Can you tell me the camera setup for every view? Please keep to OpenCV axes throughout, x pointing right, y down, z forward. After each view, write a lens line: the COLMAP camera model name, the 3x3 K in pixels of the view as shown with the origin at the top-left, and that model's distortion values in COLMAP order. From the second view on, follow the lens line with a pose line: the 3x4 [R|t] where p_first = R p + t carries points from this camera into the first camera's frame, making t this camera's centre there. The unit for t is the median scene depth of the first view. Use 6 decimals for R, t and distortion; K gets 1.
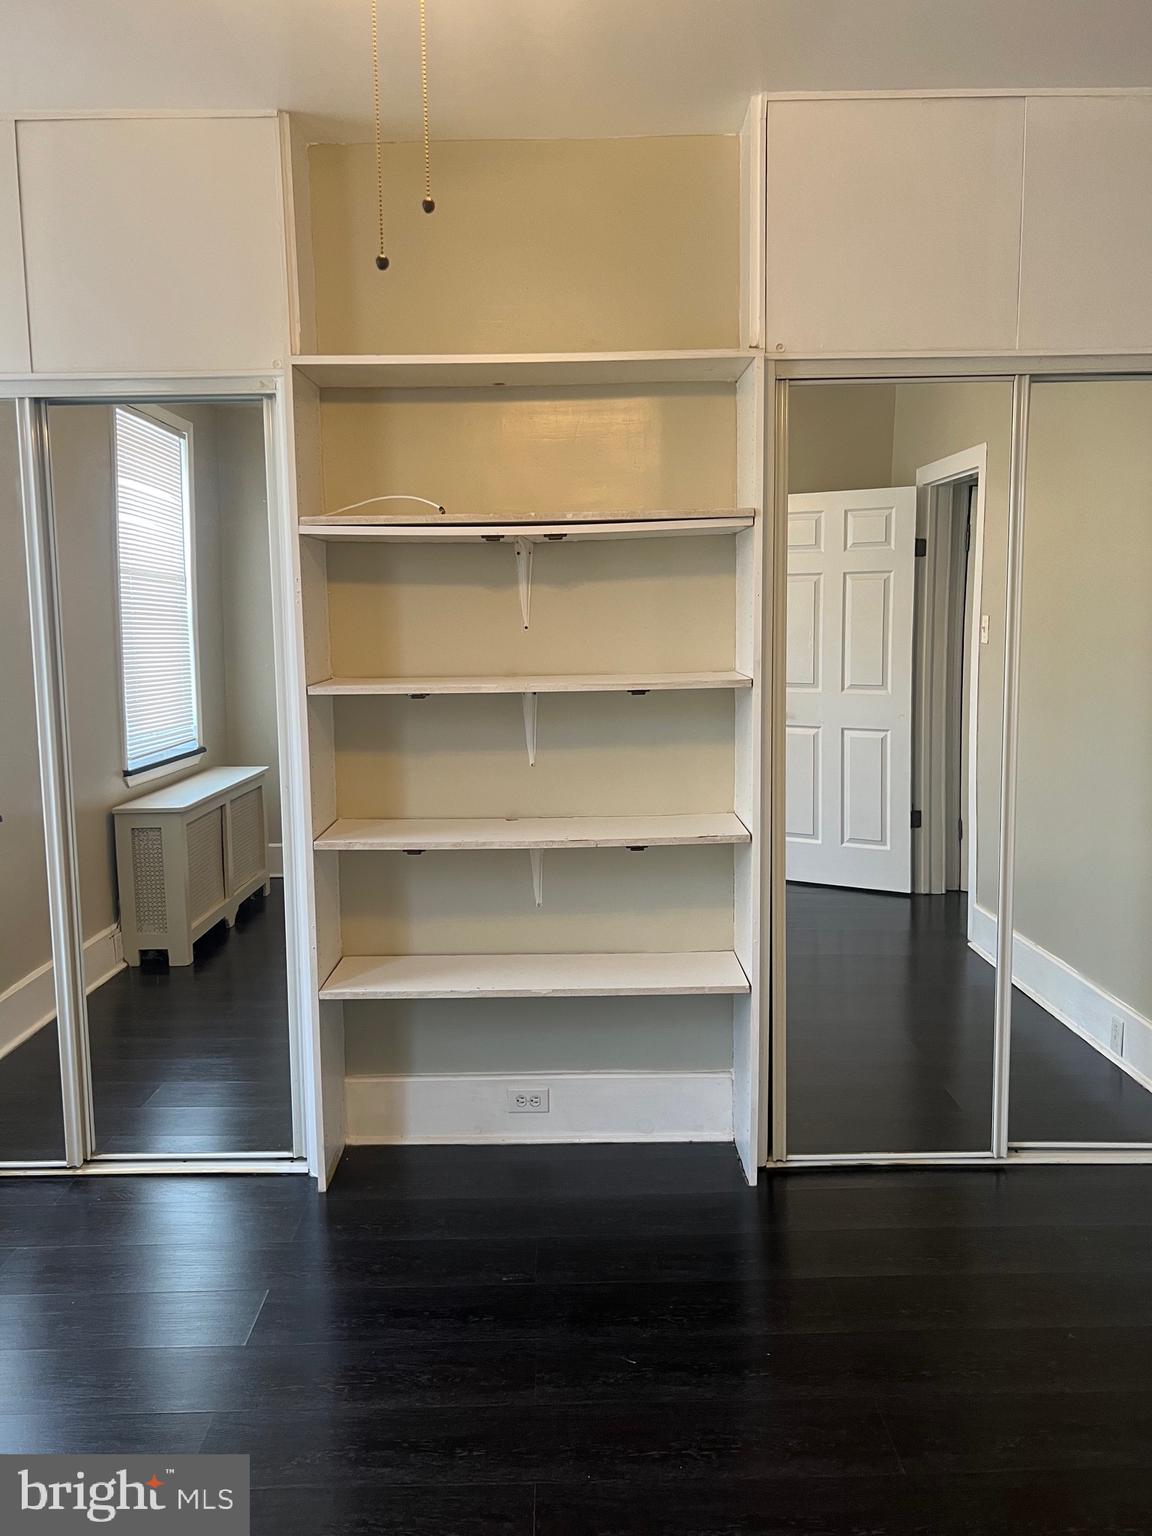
lens RADIAL K [[1157.6, 0, 577.4], [0, 1157.6, 763.0], [0, 0, 1]] dist [0.030707, -0.031435]
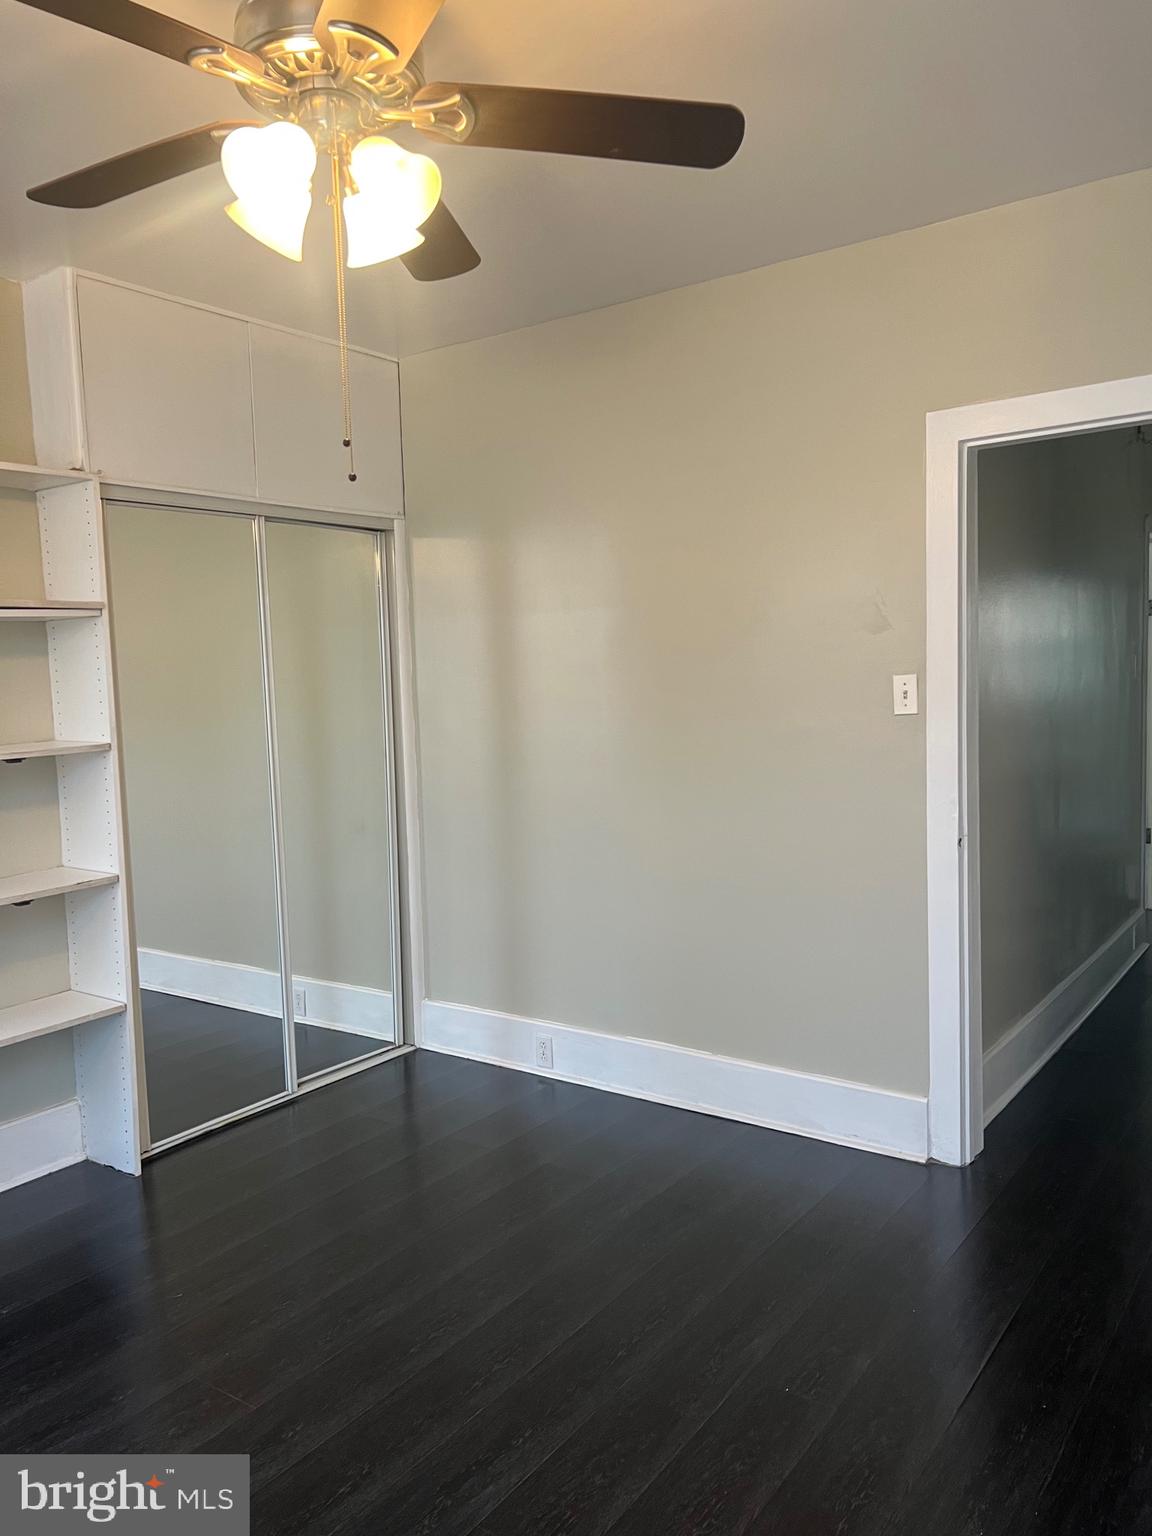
lens RADIAL K [[1157.6, 0, 568.4], [0, 1157.6, 769.7], [0, 0, 1]] dist [0.030707, -0.031435]
pose [[0.593643, -0.073365, 0.801377, -0.491421], [0.125184, 0.992132, -0.001905, 0.014552], [-0.794932, 0.101451, 0.598156, -0.082833]]
